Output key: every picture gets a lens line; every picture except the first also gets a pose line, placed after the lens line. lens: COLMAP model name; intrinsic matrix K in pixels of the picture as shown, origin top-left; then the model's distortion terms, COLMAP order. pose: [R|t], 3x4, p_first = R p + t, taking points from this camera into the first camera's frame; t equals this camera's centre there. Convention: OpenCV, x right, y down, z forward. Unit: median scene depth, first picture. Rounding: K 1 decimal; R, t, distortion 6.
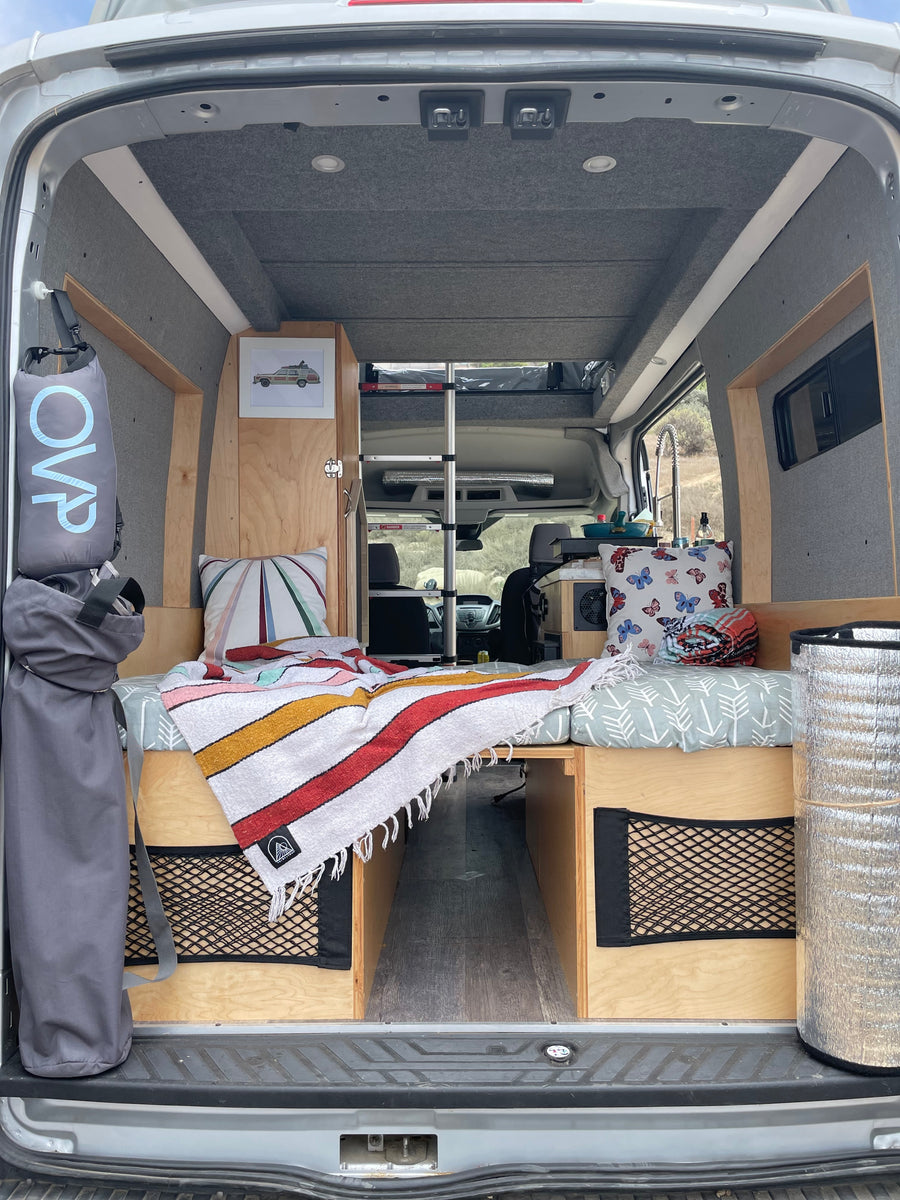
lens RADIAL K [[948.8, 0, 449.3], [0, 948.8, 617.4], [0, 0, 1]] dist [0.069056, -0.115764]
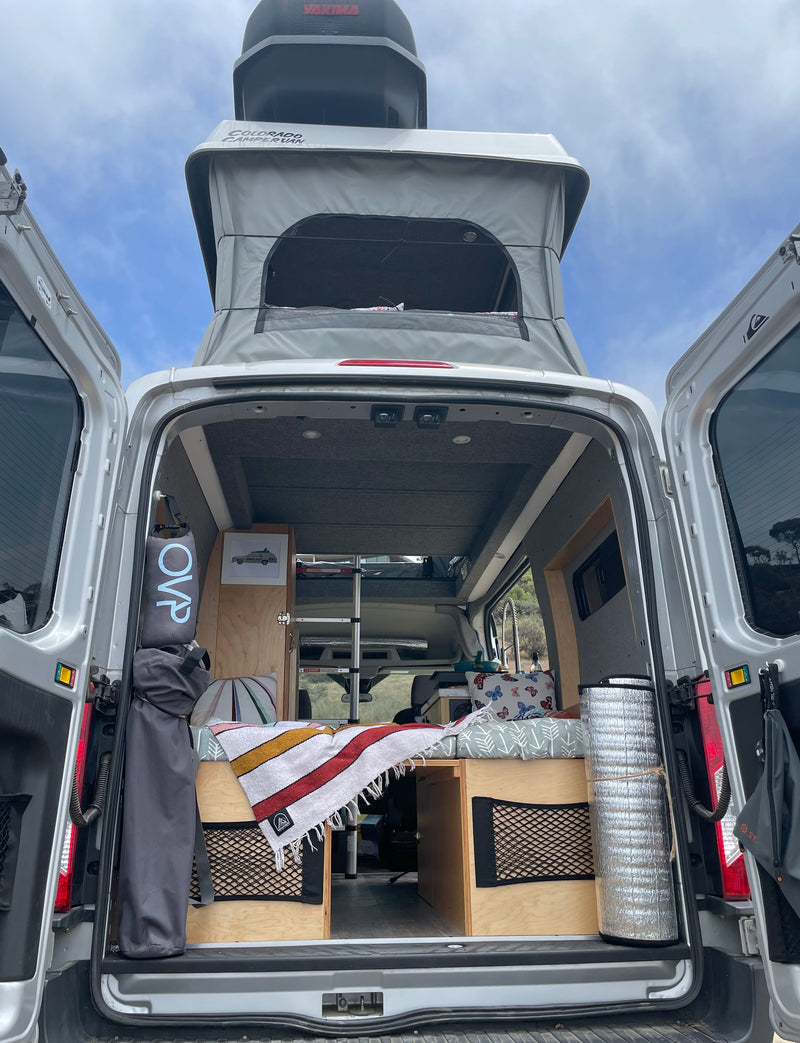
lens RADIAL K [[860.8, 0, 400.0], [0, 860.8, 521.5], [0, 0, 1]] dist [0.000092, -0.001725]
pose [[0.995713, 0.023341, 0.089500, -0.117057], [0.006605, 0.947223, -0.320506, 0.224919], [-0.092257, 0.319724, 0.943009, -0.548359]]
